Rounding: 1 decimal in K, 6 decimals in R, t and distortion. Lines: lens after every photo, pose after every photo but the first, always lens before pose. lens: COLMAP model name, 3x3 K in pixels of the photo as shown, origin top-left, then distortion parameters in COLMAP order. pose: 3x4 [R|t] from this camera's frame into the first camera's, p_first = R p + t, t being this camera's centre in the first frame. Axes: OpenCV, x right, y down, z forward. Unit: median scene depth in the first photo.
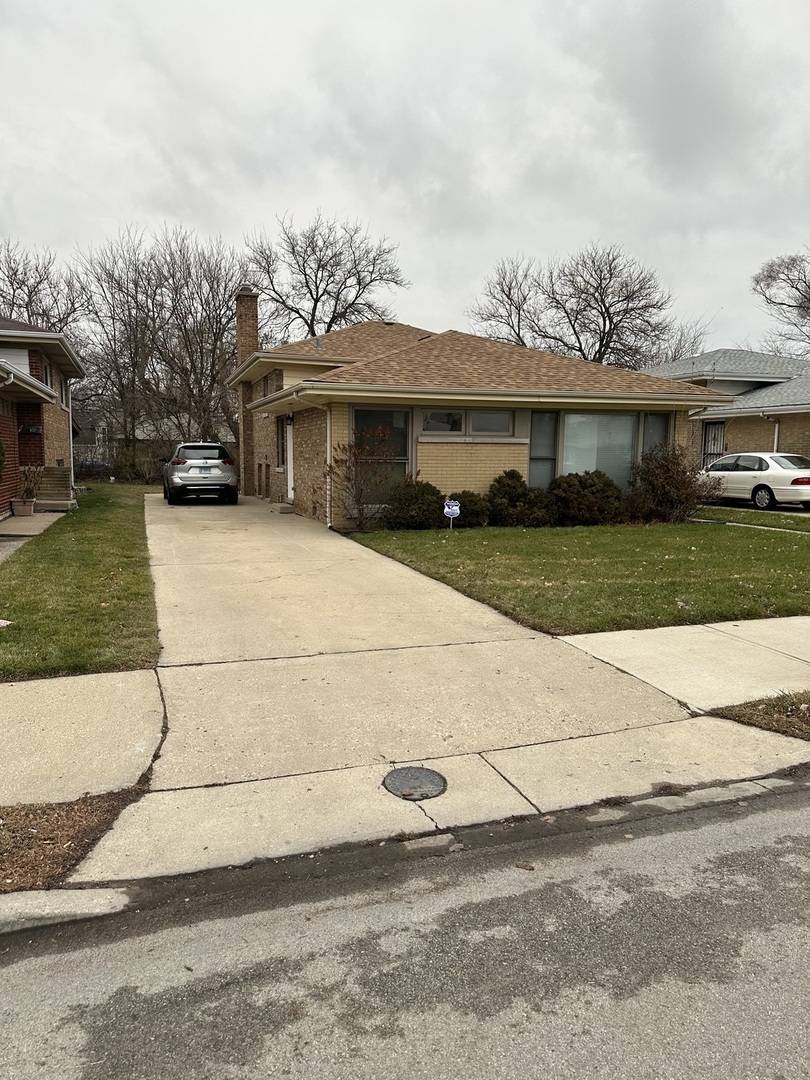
lens RADIAL K [[746.2, 0, 405.0], [0, 746.2, 540.0], [0, 0, 1]] dist [0.156379, -0.206320]
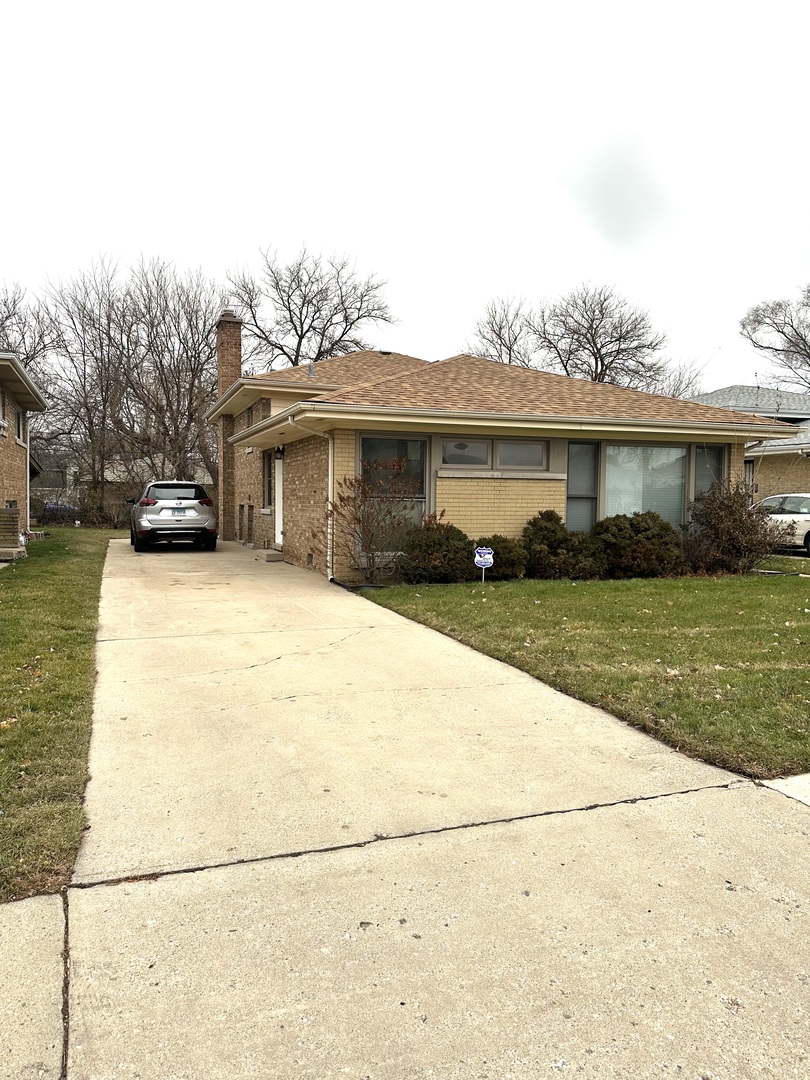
lens RADIAL K [[745.3, 0, 405.1], [0, 745.3, 533.5], [0, 0, 1]] dist [0.151713, -0.206119]
pose [[0.999489, -0.000454, 0.031953, -0.031063], [0.002596, 0.997748, -0.067022, -0.008672], [-0.031851, 0.067071, 0.997240, 0.122452]]
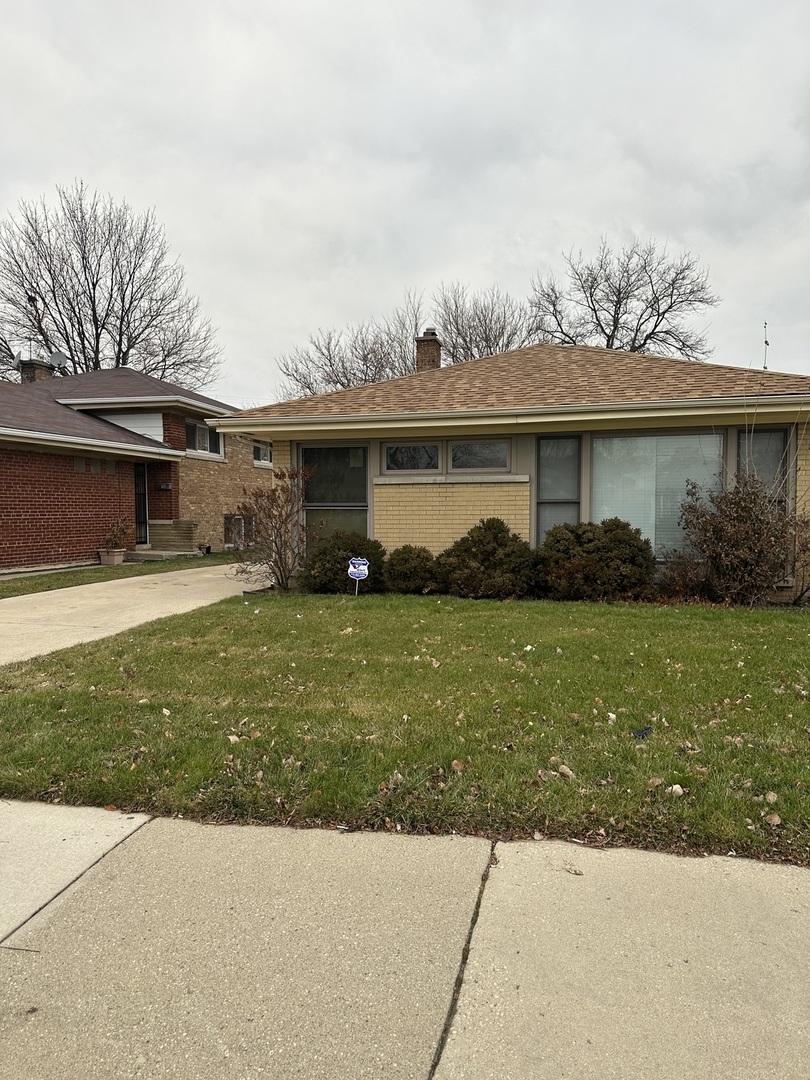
lens RADIAL K [[746.2, 0, 405.0], [0, 746.2, 540.0], [0, 0, 1]] dist [0.156379, -0.206320]
pose [[0.842303, 0.008492, -0.538937, 0.327282], [-0.047453, 0.997162, -0.058451, -0.018215], [0.536911, 0.074807, 0.840316, 0.242982]]
